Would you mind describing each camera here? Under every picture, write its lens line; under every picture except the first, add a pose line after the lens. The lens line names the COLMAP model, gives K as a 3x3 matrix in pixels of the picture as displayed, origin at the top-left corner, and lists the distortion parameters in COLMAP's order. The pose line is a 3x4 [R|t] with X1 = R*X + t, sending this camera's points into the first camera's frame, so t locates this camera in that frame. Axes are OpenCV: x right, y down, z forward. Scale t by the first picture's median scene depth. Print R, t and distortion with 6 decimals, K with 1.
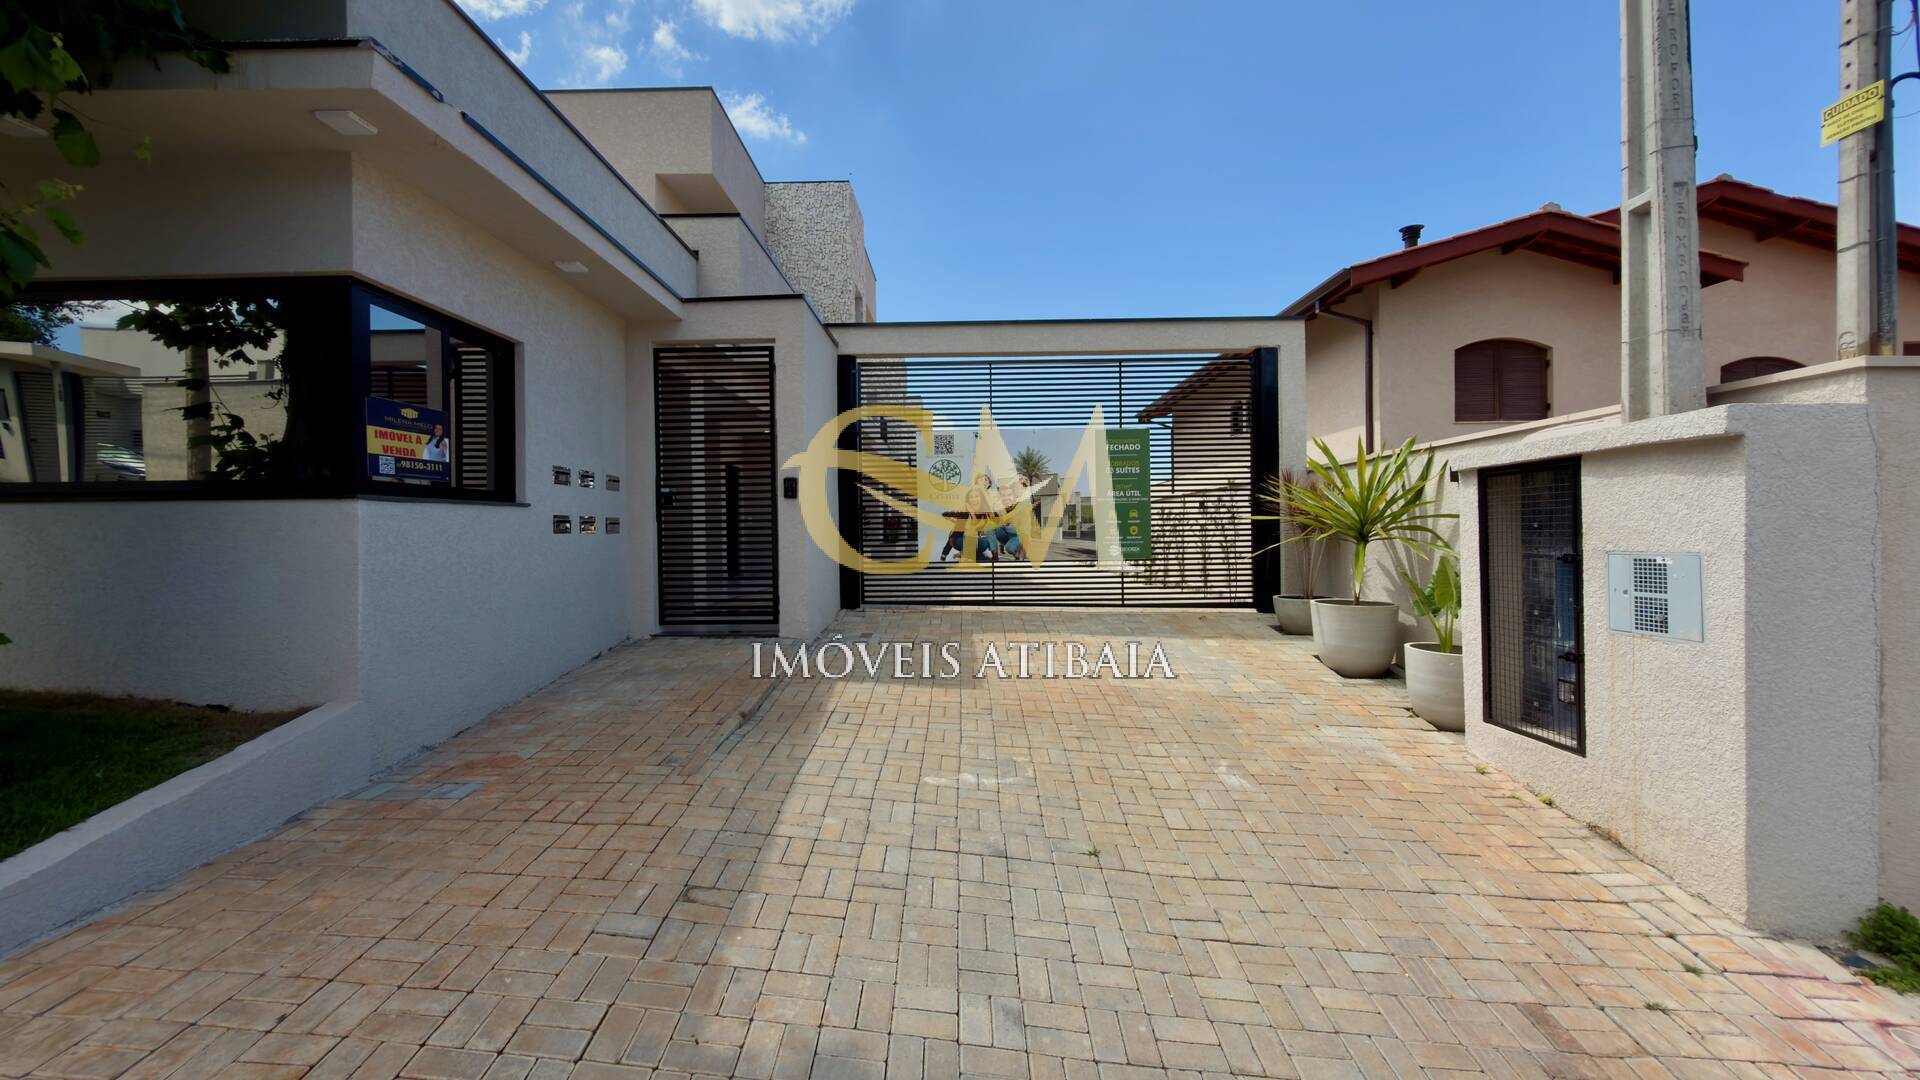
lens RADIAL K [[766.8, 0, 954.9], [0, 766.8, 534.8], [0, 0, 1]] dist [-0.006369, 0.000228]
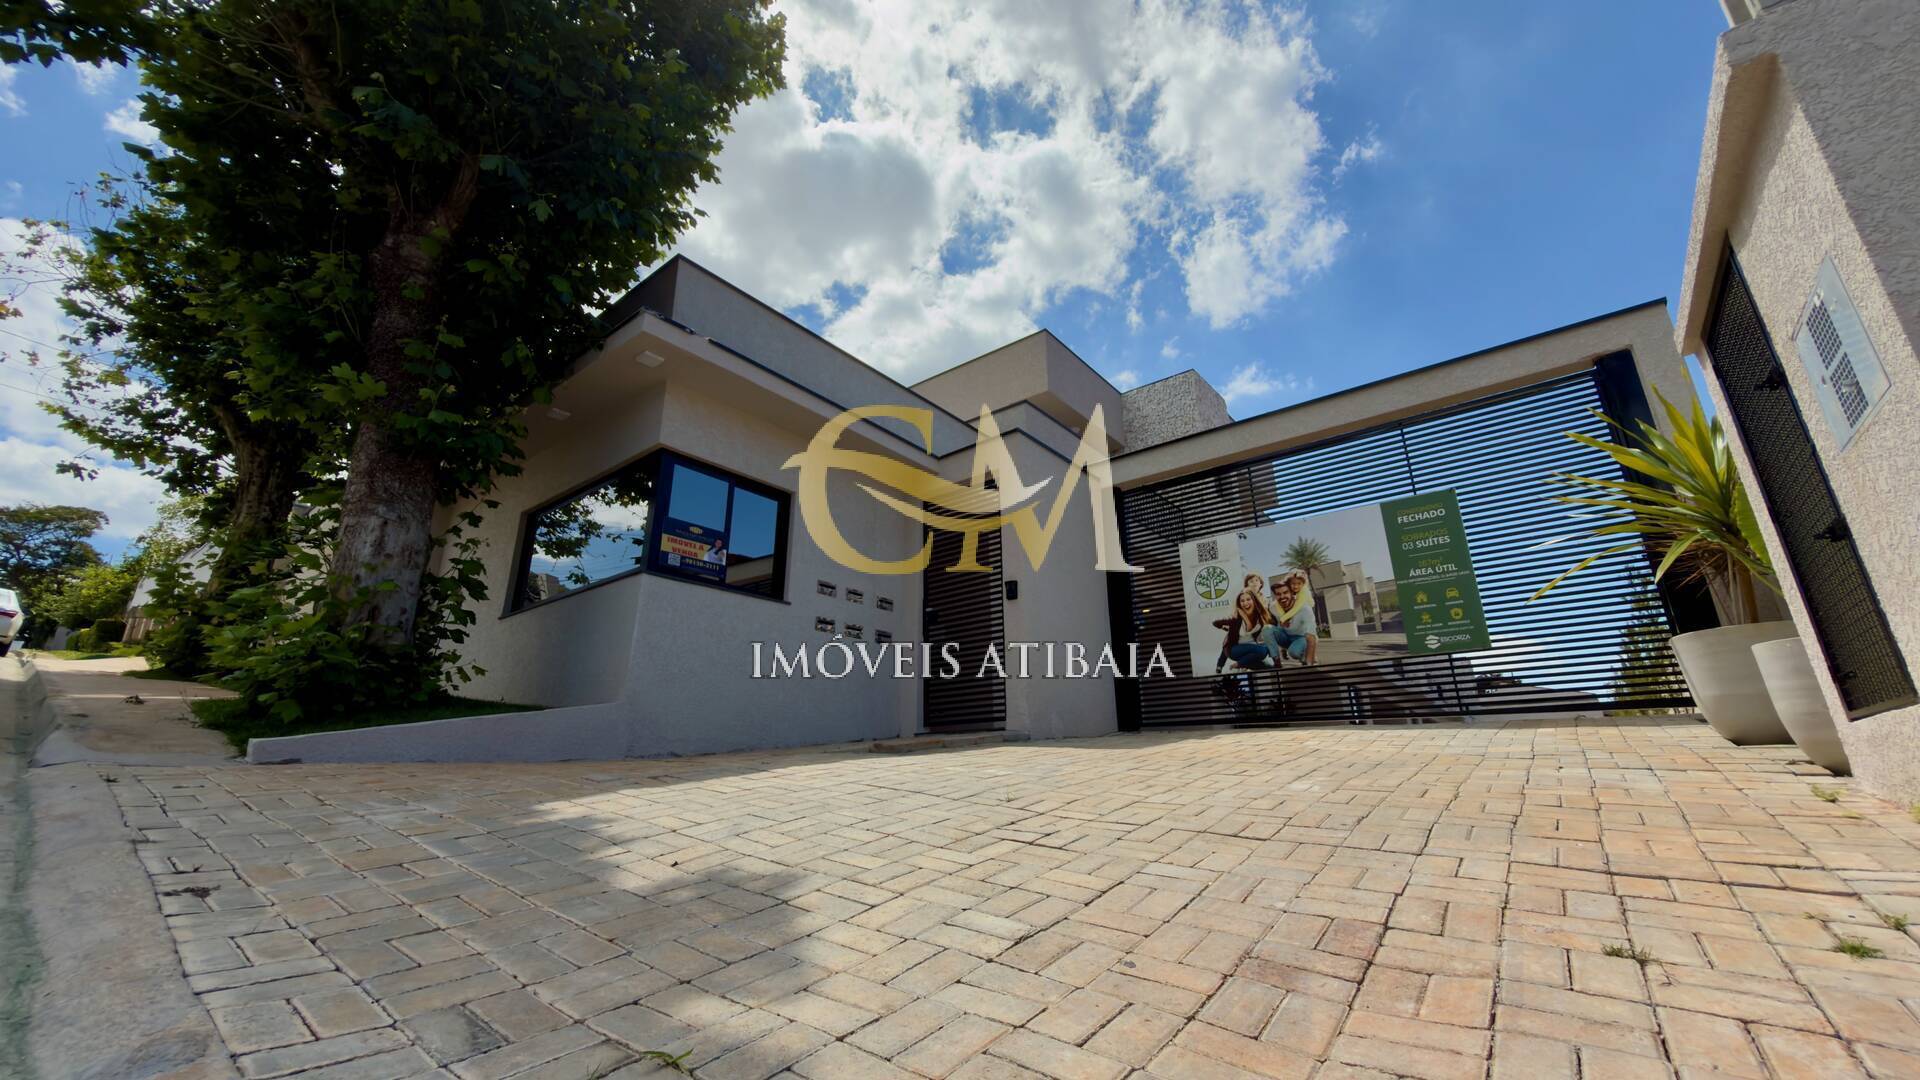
lens RADIAL K [[766.8, 0, 954.0], [0, 766.8, 536.5], [0, 0, 1]] dist [-0.006369, 0.000228]
pose [[0.789979, -0.187374, -0.583802, 0.544624], [-0.006080, 0.949719, -0.313044, 0.304283], [0.613104, 0.250847, 0.749119, 0.149438]]
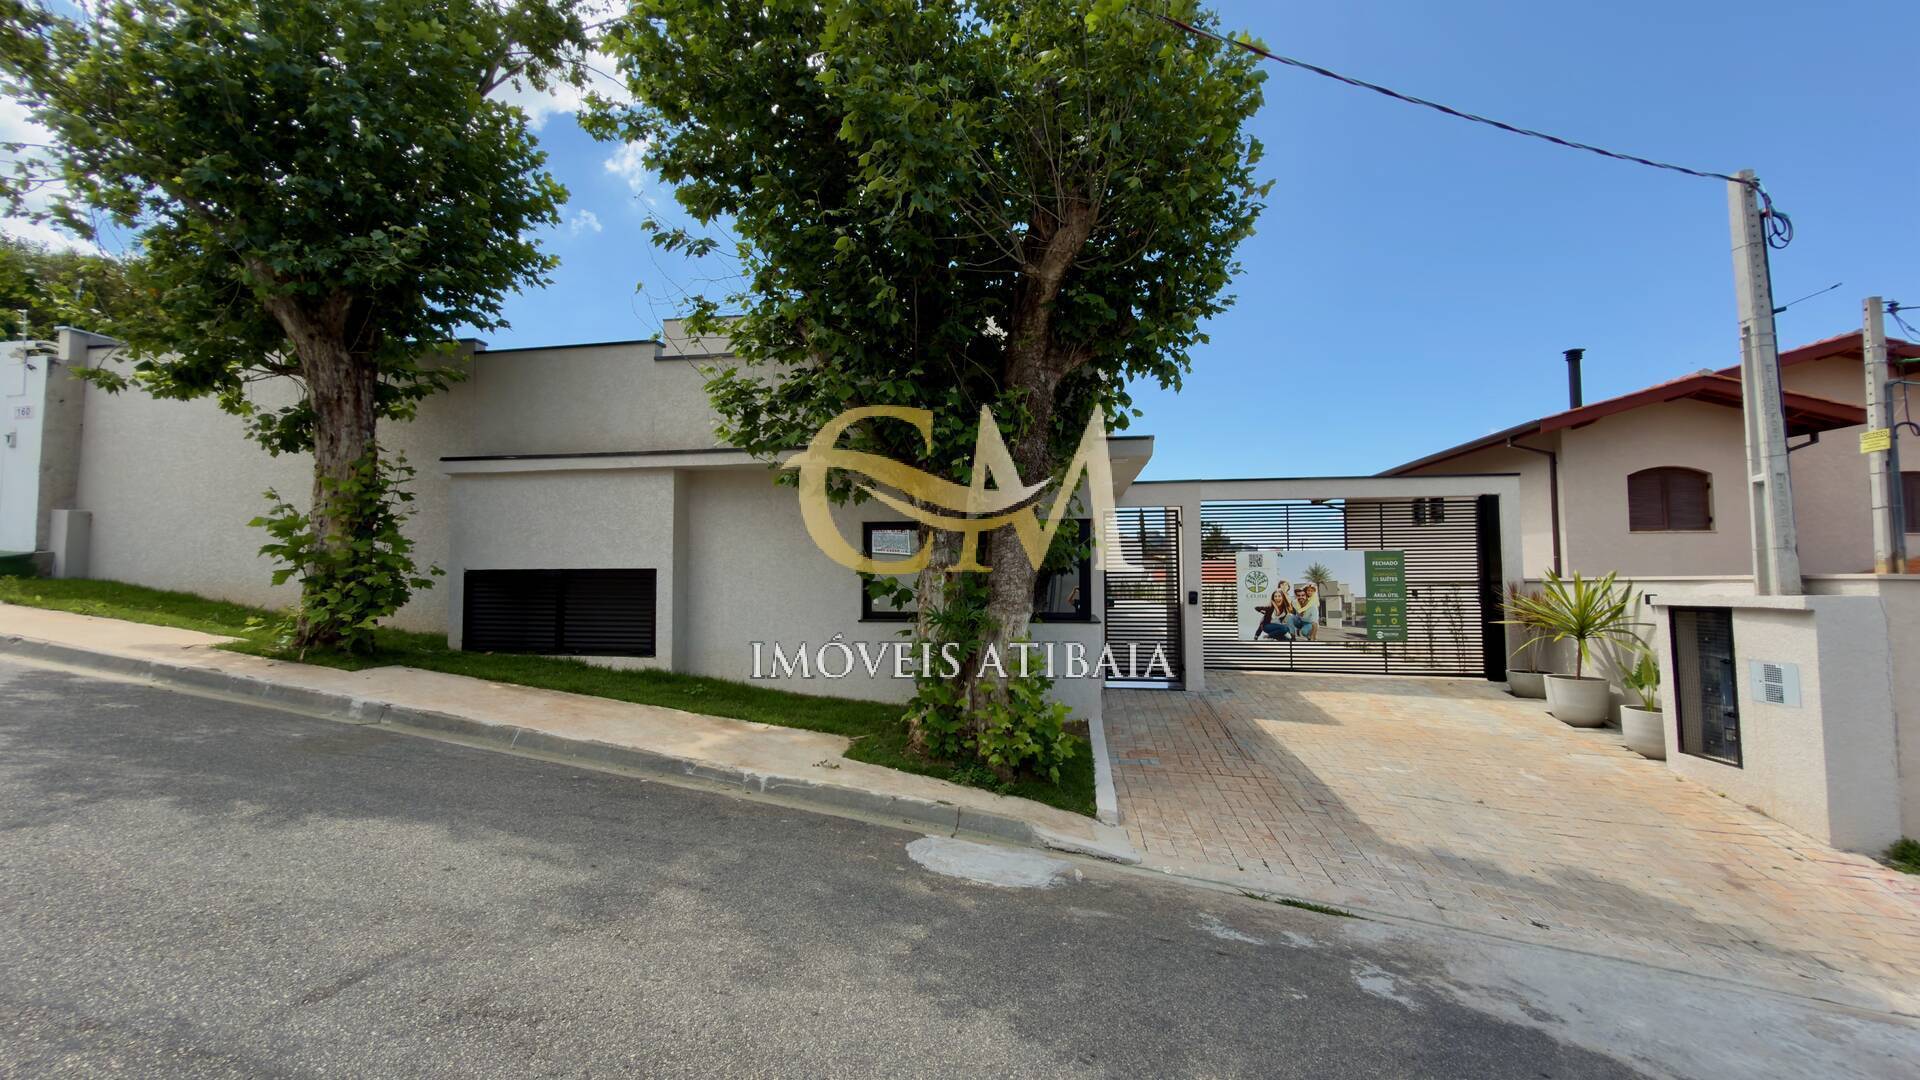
lens RADIAL K [[766.8, 0, 949.8], [0, 766.8, 534.5], [0, 0, 1]] dist [-0.006369, 0.000228]
pose [[0.991849, 0.002162, -0.127401, -0.748556], [-0.010293, 0.997948, -0.063196, -0.125272], [0.127003, 0.063992, 0.989836, -0.977938]]
